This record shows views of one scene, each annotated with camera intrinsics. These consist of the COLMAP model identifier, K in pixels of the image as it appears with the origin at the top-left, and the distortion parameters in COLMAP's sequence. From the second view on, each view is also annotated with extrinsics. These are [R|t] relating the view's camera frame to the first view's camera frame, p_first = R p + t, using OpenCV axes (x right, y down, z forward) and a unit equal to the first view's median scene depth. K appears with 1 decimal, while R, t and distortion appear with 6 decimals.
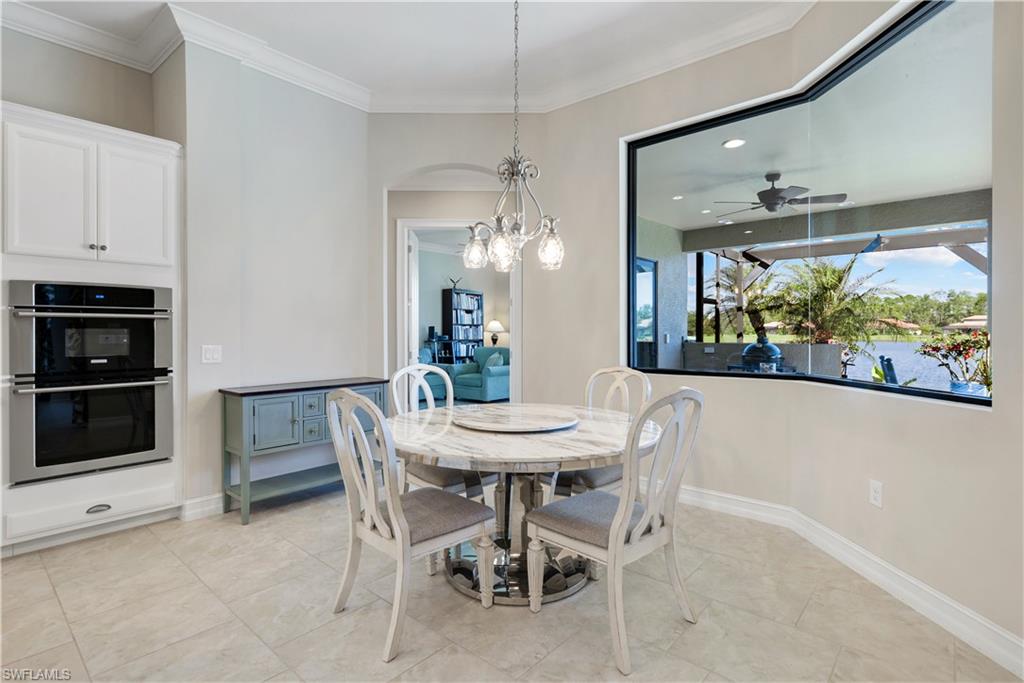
lens RADIAL K [[501.2, 0, 511.1], [0, 501.2, 333.7], [0, 0, 1]] dist [0.003897, -0.001116]
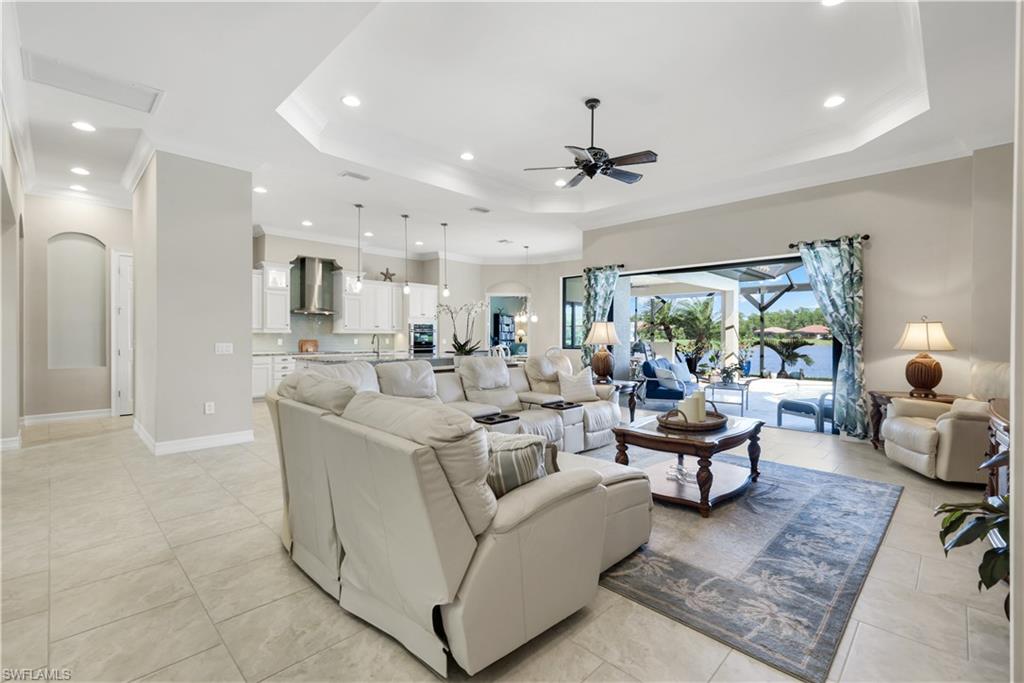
lens RADIAL K [[451.2, 0, 509.7], [0, 451.2, 338.4], [0, 0, 1]] dist [0.005768, -0.000728]
pose [[0.998452, 0.007235, -0.055145, 0.066609], [-0.006985, 0.999964, 0.004721, -0.000501], [0.055178, -0.004329, 0.998467, -2.368889]]
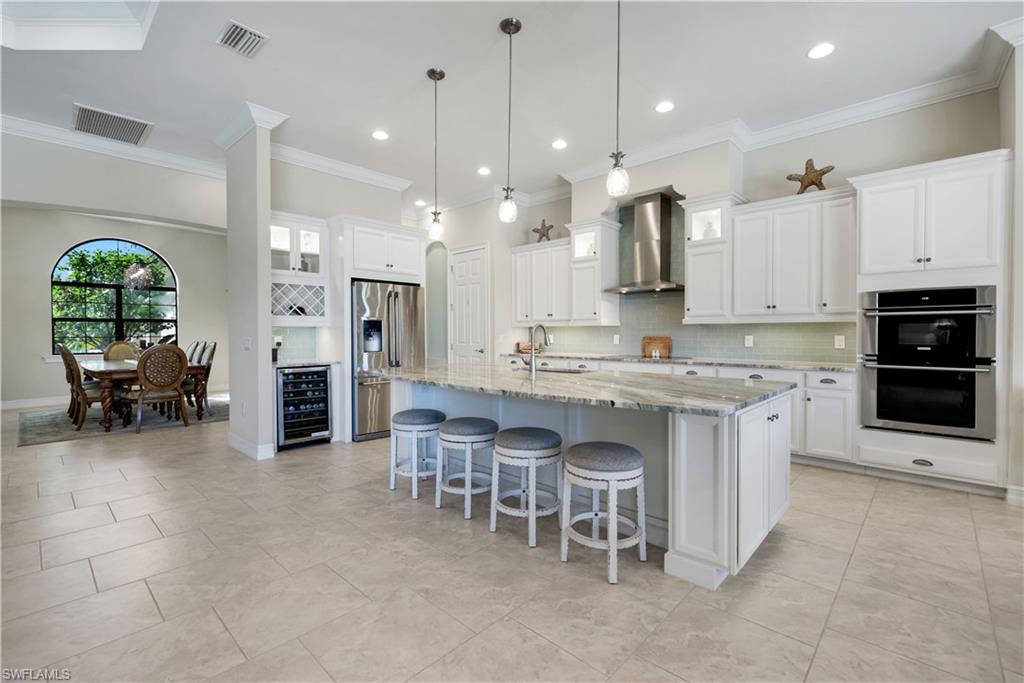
lens RADIAL K [[451.2, 0, 511.6], [0, 451.2, 336.4], [0, 0, 1]] dist [0.005768, -0.000728]
pose [[-0.025903, 0.012778, -0.999583, 0.336780], [-0.000388, 0.999918, 0.012792, 0.008434], [0.999664, 0.000719, -0.025896, -0.025432]]
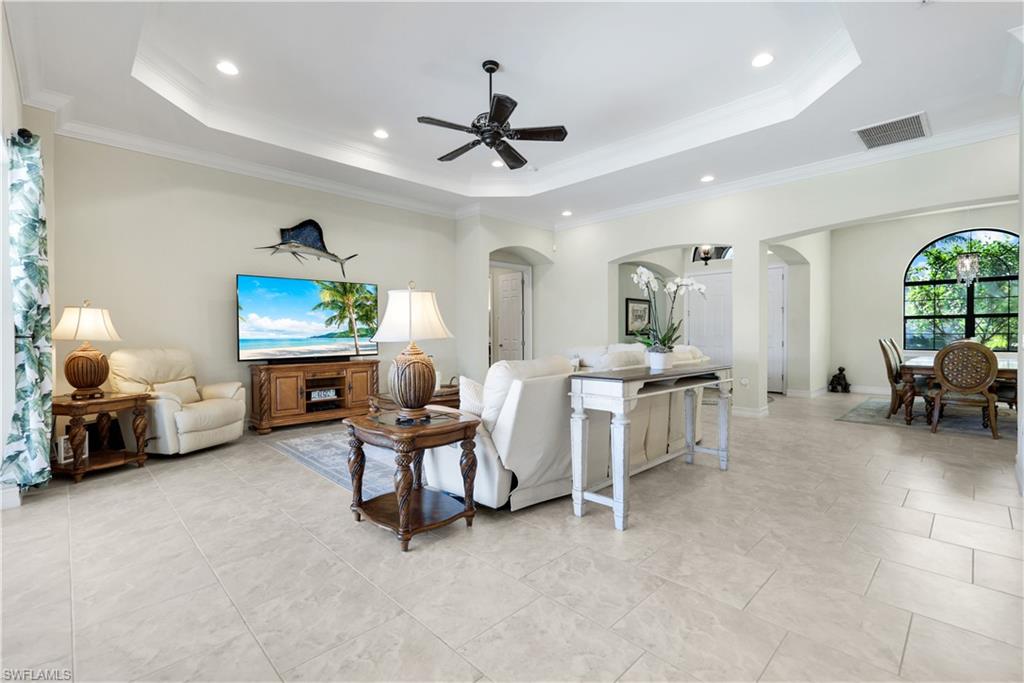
lens RADIAL K [[451.2, 0, 512.3], [0, 451.2, 337.7], [0, 0, 1]] dist [0.005768, -0.000728]
pose [[-0.998044, 0.006832, 0.062138, 0.100093], [0.007700, 0.999876, 0.013752, 0.014971], [-0.062036, 0.014204, -0.997973, 0.263480]]
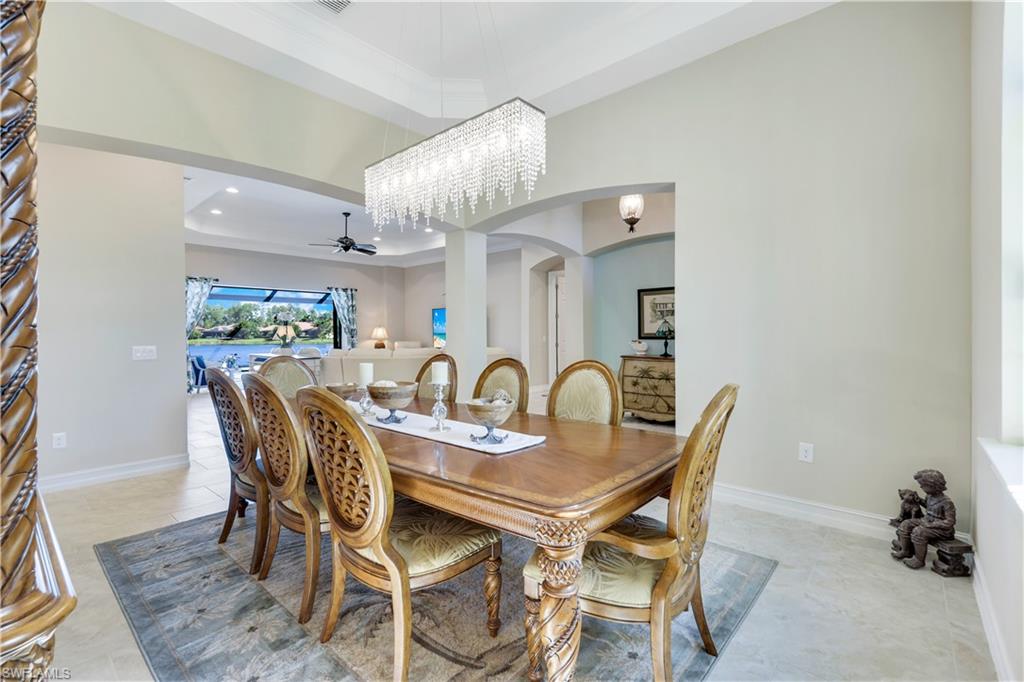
lens RADIAL K [[451.2, 0, 508.5], [0, 451.2, 340.8], [0, 0, 1]] dist [0.005768, -0.000728]
pose [[-0.002932, -0.016745, 0.999855, -2.471458], [0.012383, 0.999783, 0.016780, 0.006557], [-0.999919, 0.012431, -0.002724, -1.908336]]
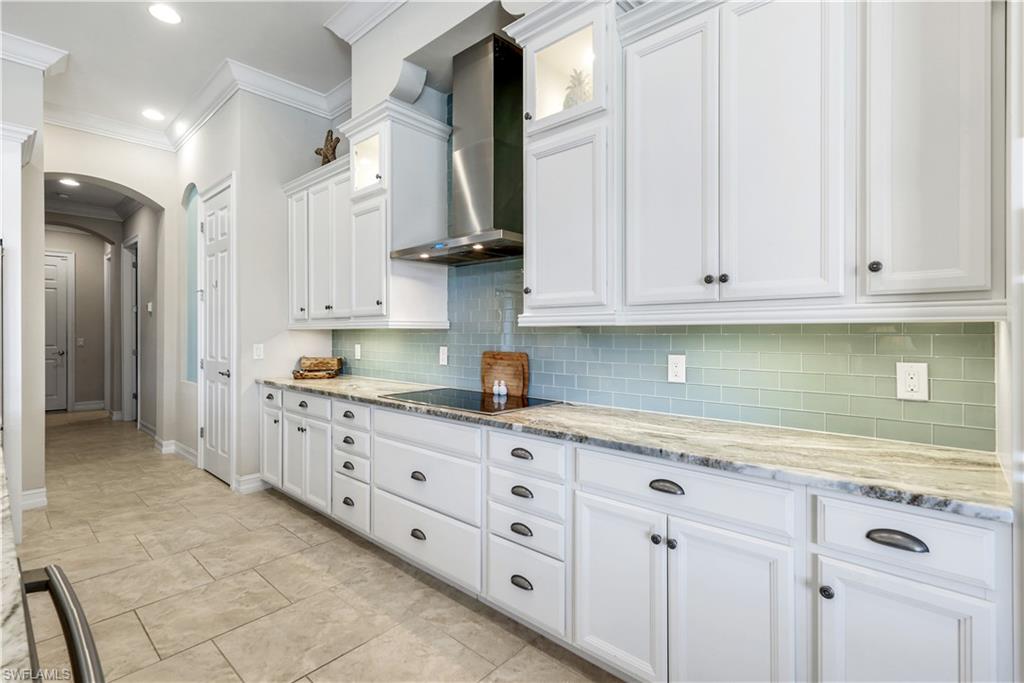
lens RADIAL K [[483.7, 0, 508.5], [0, 483.7, 329.7], [0, 0, 1]] dist [0.009140, -0.000877]
pose [[-0.015863, -0.001095, -0.999874, -0.518401], [-0.002662, 0.999996, -0.001053, -0.008193], [0.999871, 0.002645, -0.015866, 0.502620]]
